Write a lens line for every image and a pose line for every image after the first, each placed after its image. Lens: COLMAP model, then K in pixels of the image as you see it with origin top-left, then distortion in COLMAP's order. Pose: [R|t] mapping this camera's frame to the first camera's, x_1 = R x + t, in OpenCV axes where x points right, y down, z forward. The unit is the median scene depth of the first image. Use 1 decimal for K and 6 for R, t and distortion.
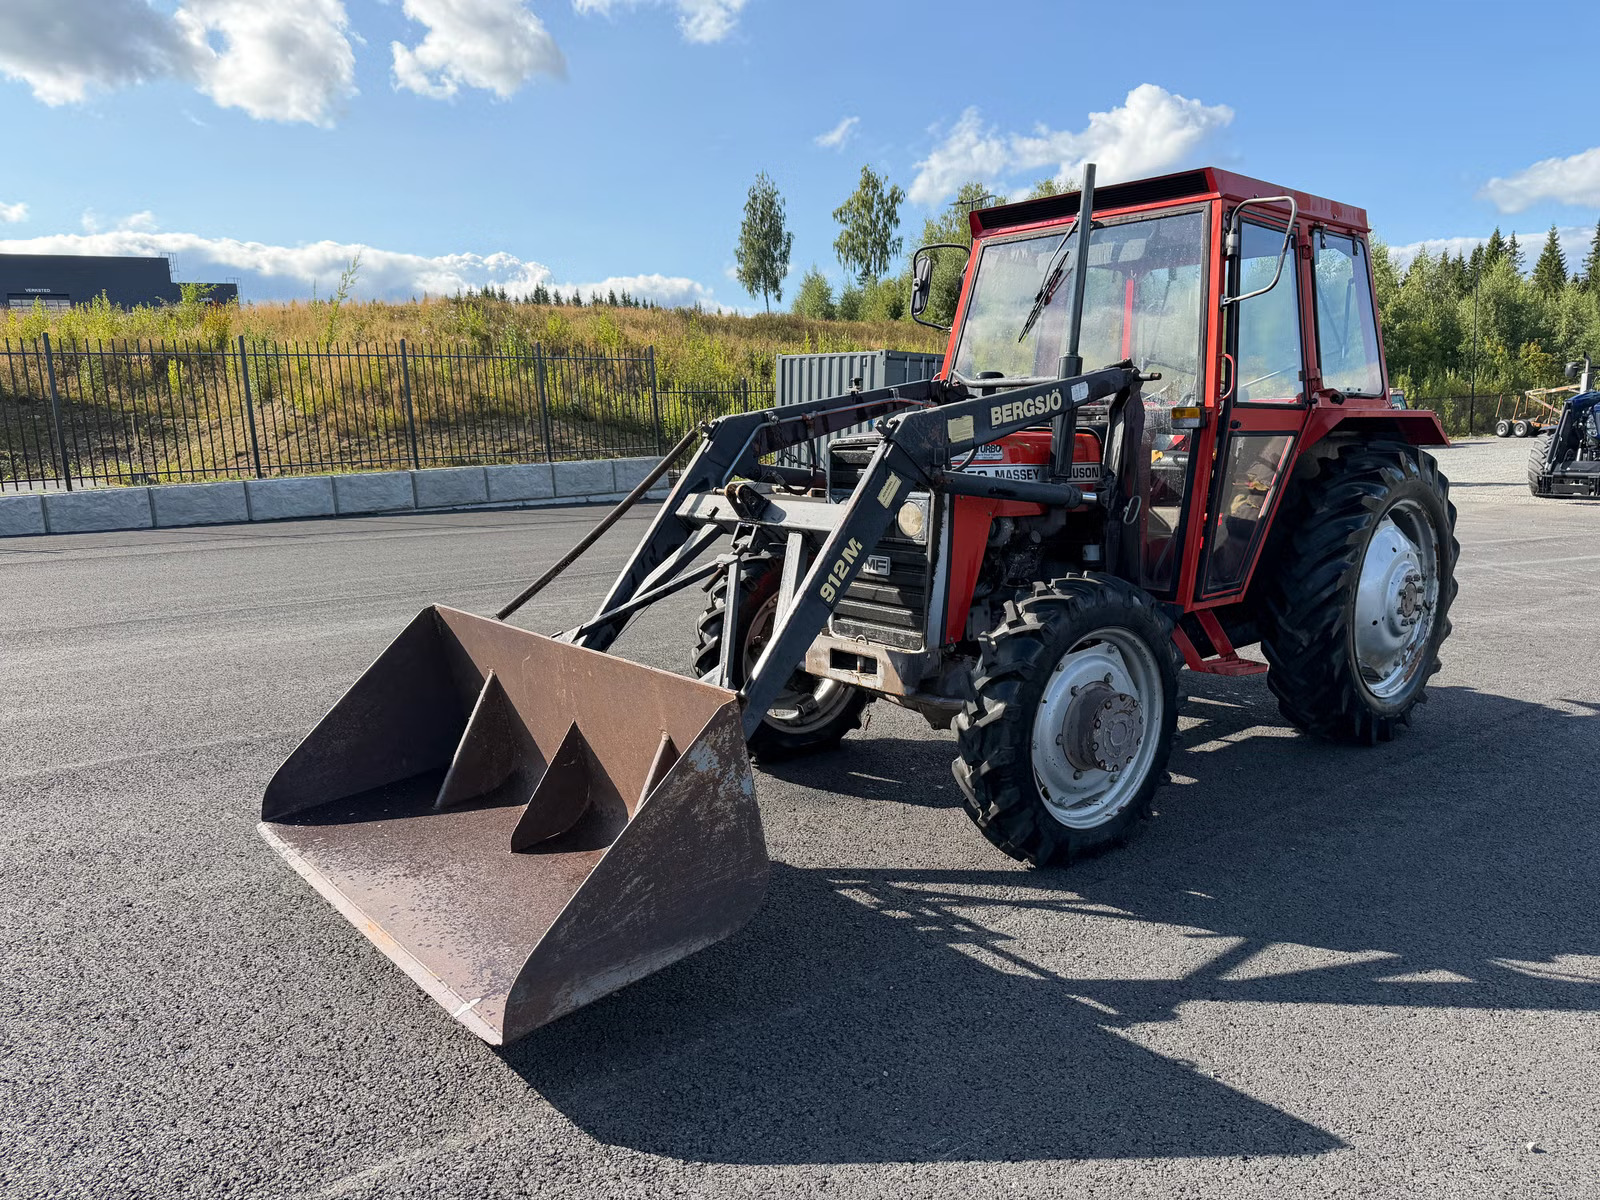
lens RADIAL K [[1129.3, 0, 810.9], [0, 1129.3, 604.8], [0, 0, 1]] dist [0.044697, -0.051871]
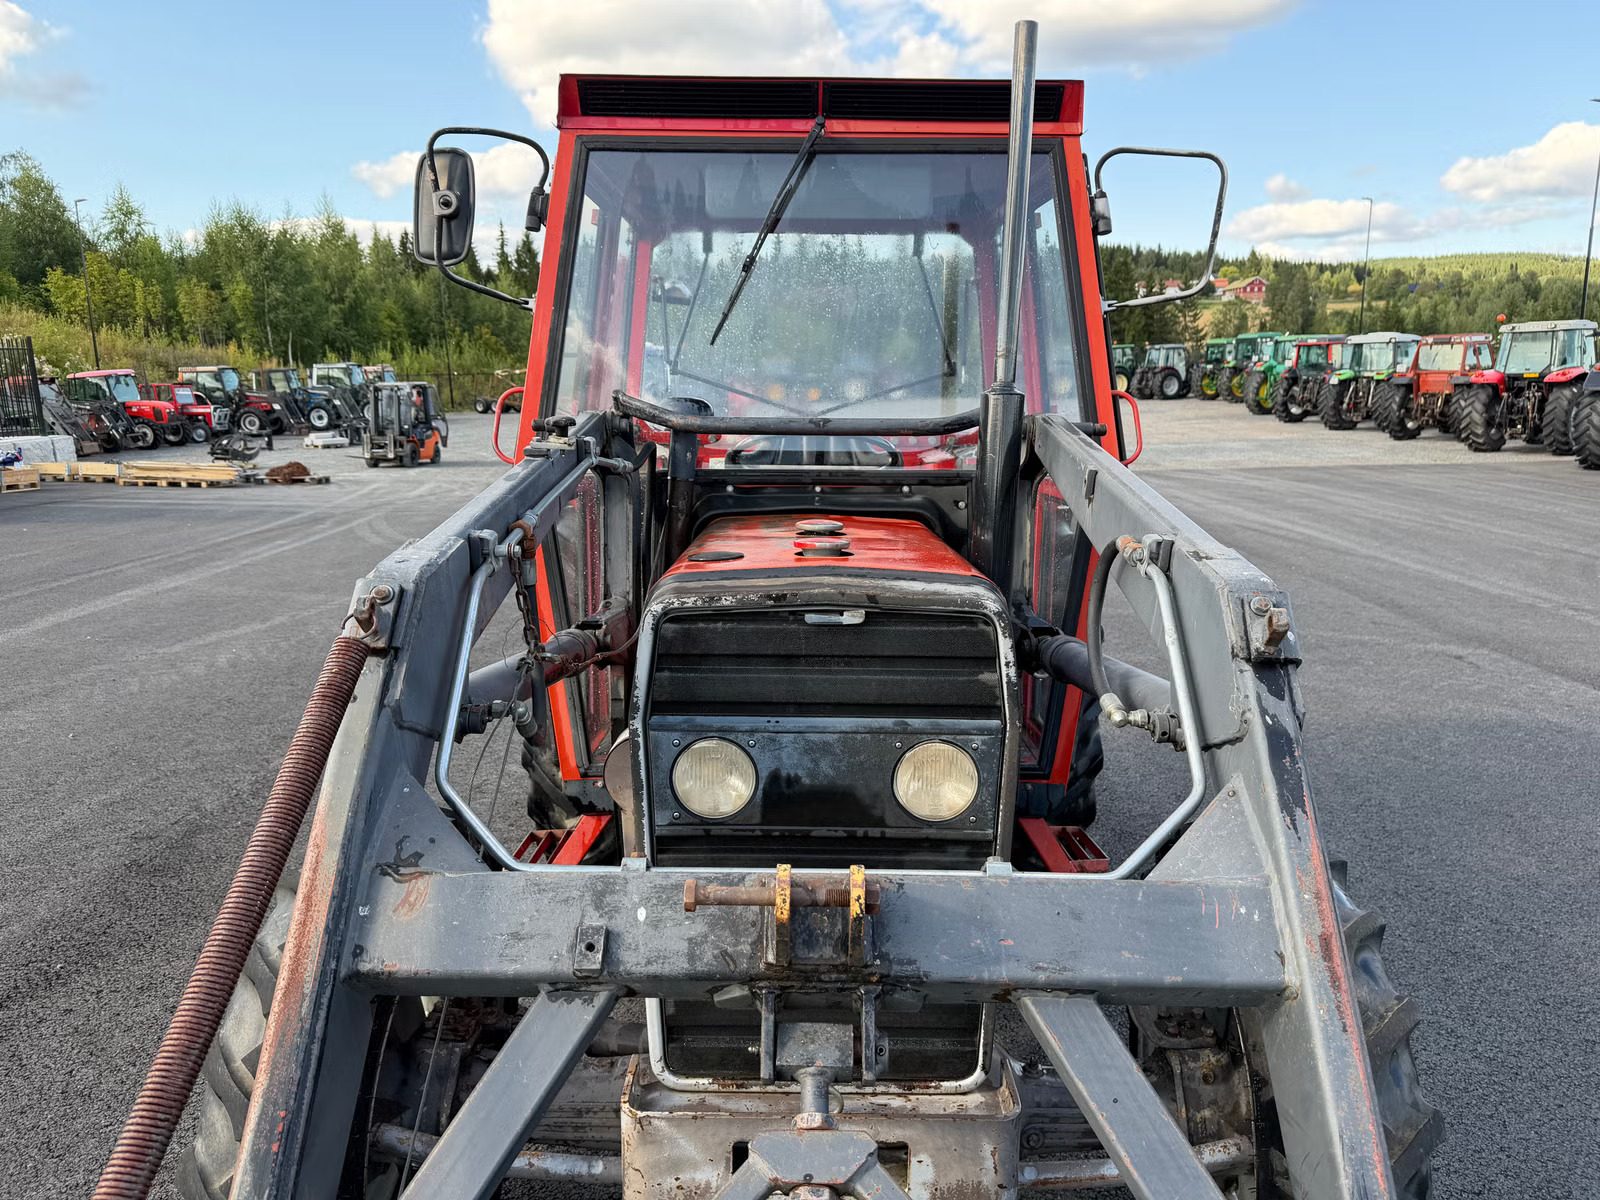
lens RADIAL K [[1129.3, 0, 796.9], [0, 1129.3, 595.2], [0, 0, 1]] dist [0.044697, -0.051871]
pose [[0.663039, -0.120449, 0.738831, -0.183023], [0.107265, 0.992072, 0.065473, -0.134458], [-0.740860, 0.035840, 0.670703, 0.578389]]
